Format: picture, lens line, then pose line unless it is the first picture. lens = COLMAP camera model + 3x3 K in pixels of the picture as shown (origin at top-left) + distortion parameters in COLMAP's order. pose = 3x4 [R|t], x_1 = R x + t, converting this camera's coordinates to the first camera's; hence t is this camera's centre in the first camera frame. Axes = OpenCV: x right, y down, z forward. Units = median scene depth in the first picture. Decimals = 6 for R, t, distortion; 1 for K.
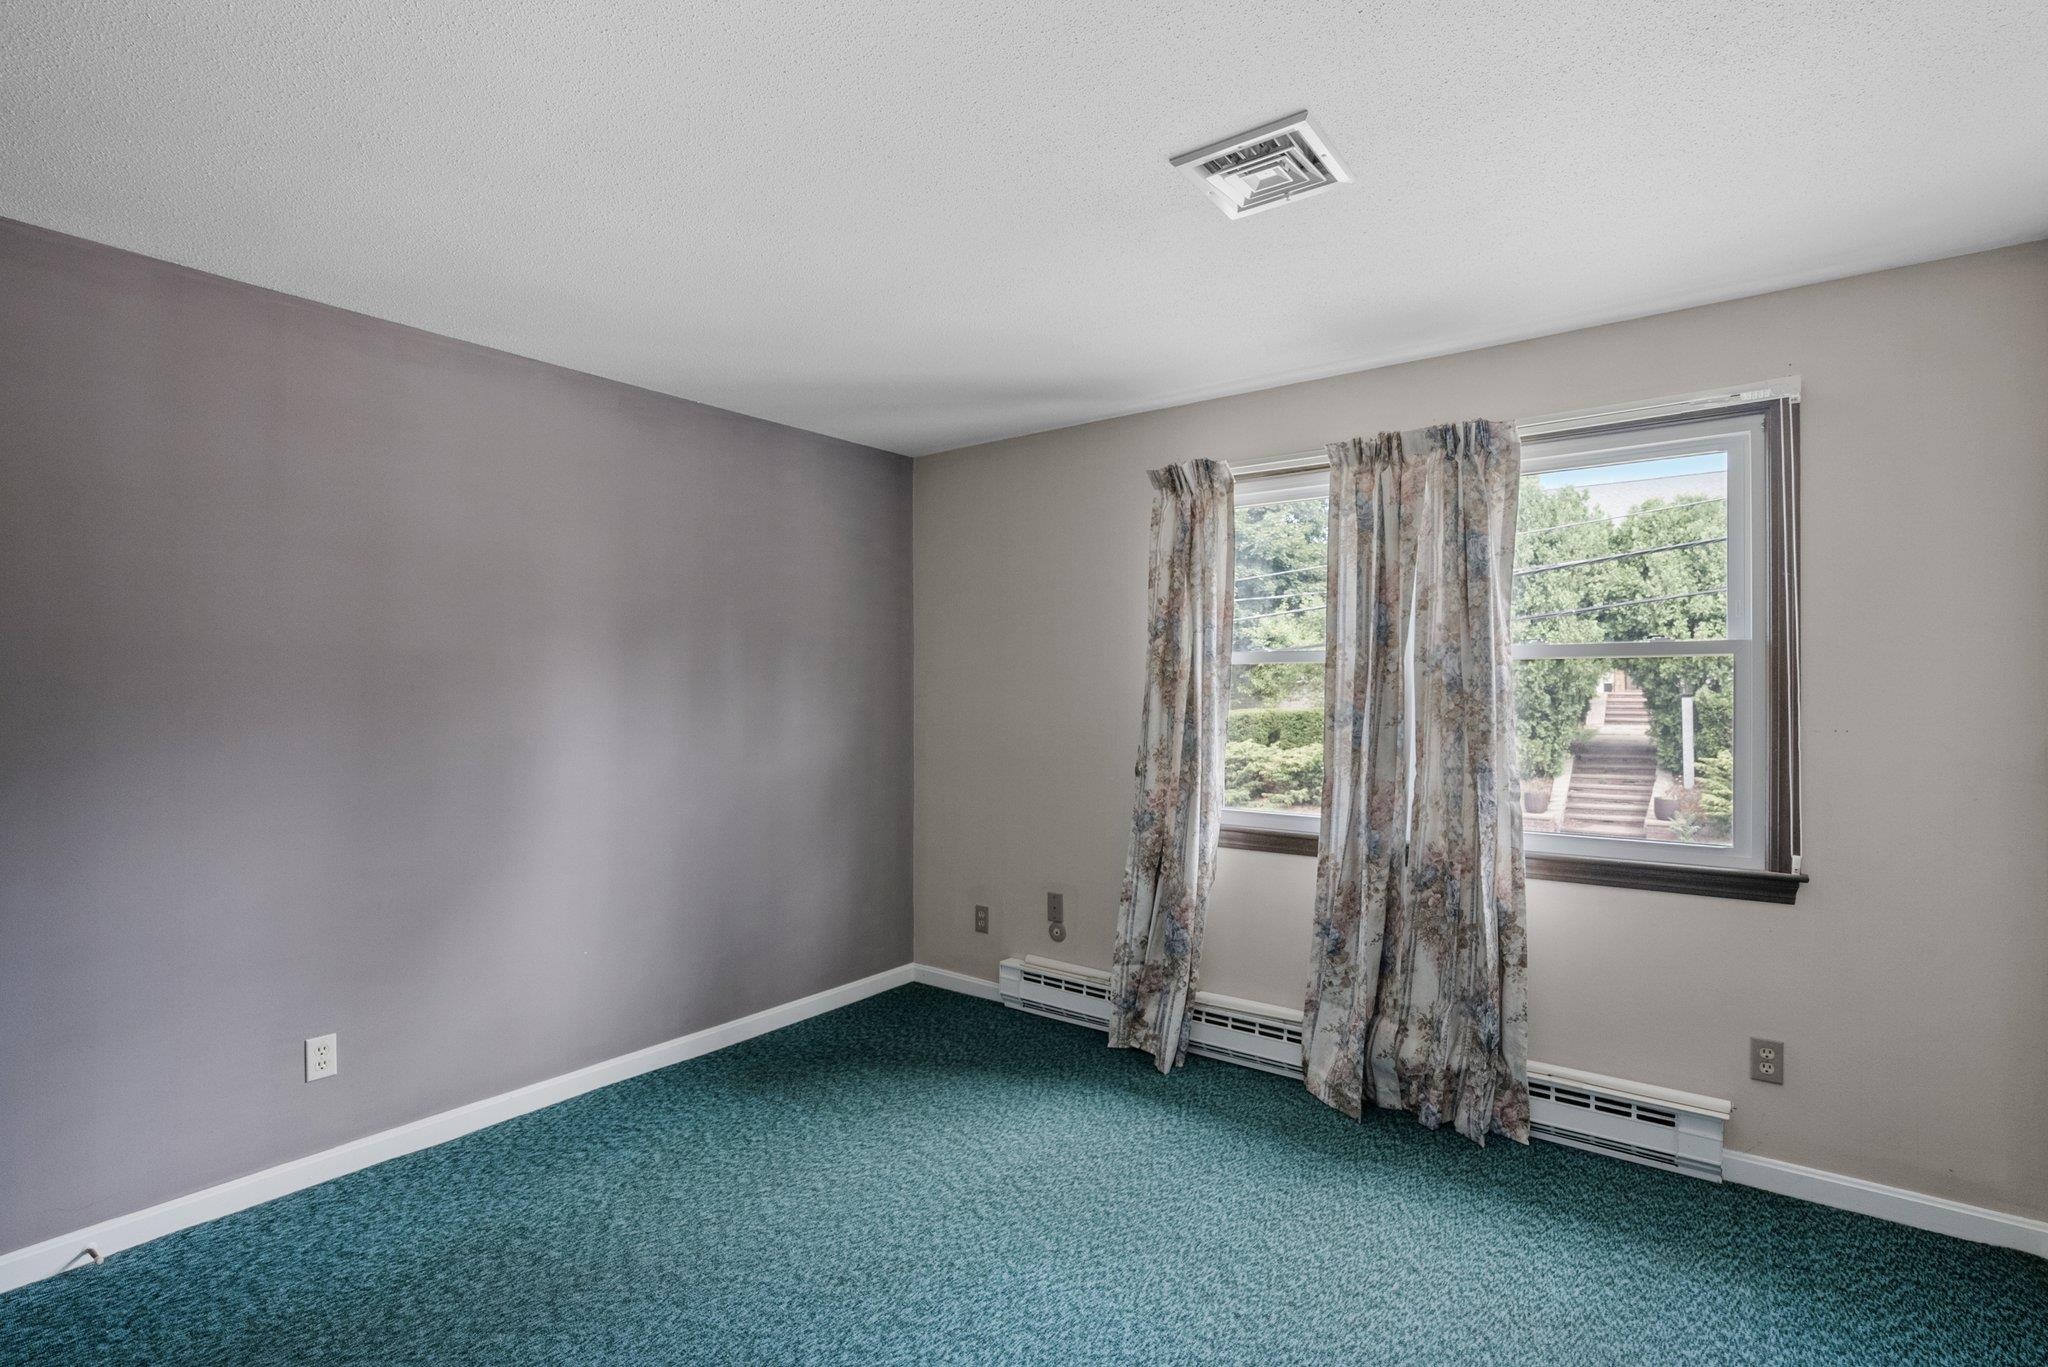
lens RADIAL K [[968.9, 0, 1025.9], [0, 968.9, 688.0], [0, 0, 1]] dist [0.019217, 0.000821]
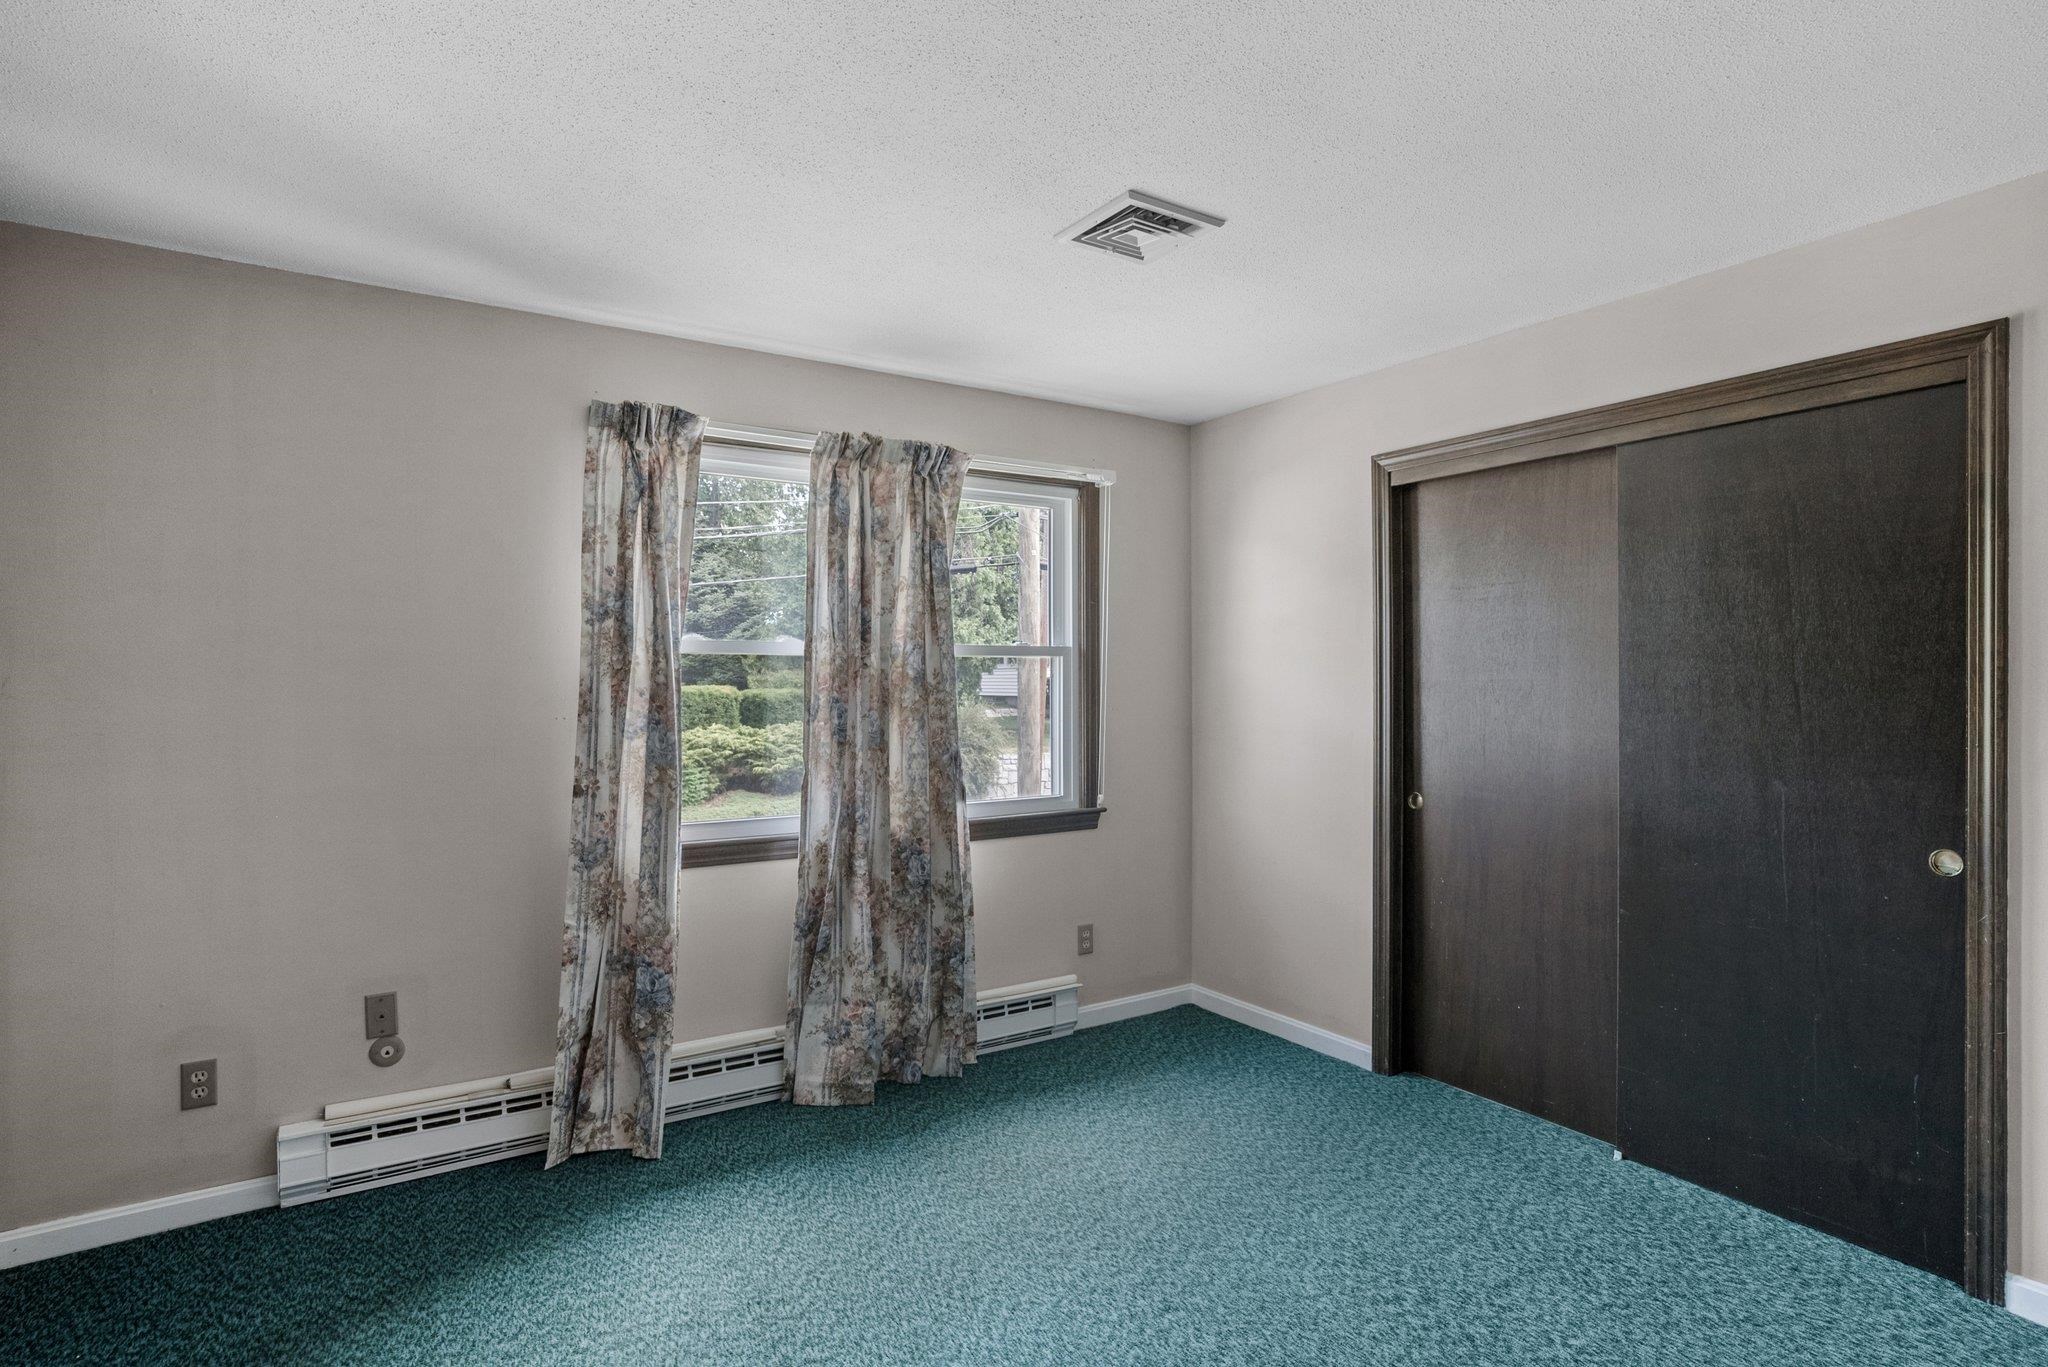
lens RADIAL K [[1061.3, 0, 1021.6], [0, 1061.3, 679.1], [0, 0, 1]] dist [0.000306, 0.034877]
pose [[0.380606, -0.001399, 0.924736, -0.589693], [-0.001422, 0.999997, 0.002098, -0.004745], [-0.924736, -0.002114, 0.380603, 0.402591]]
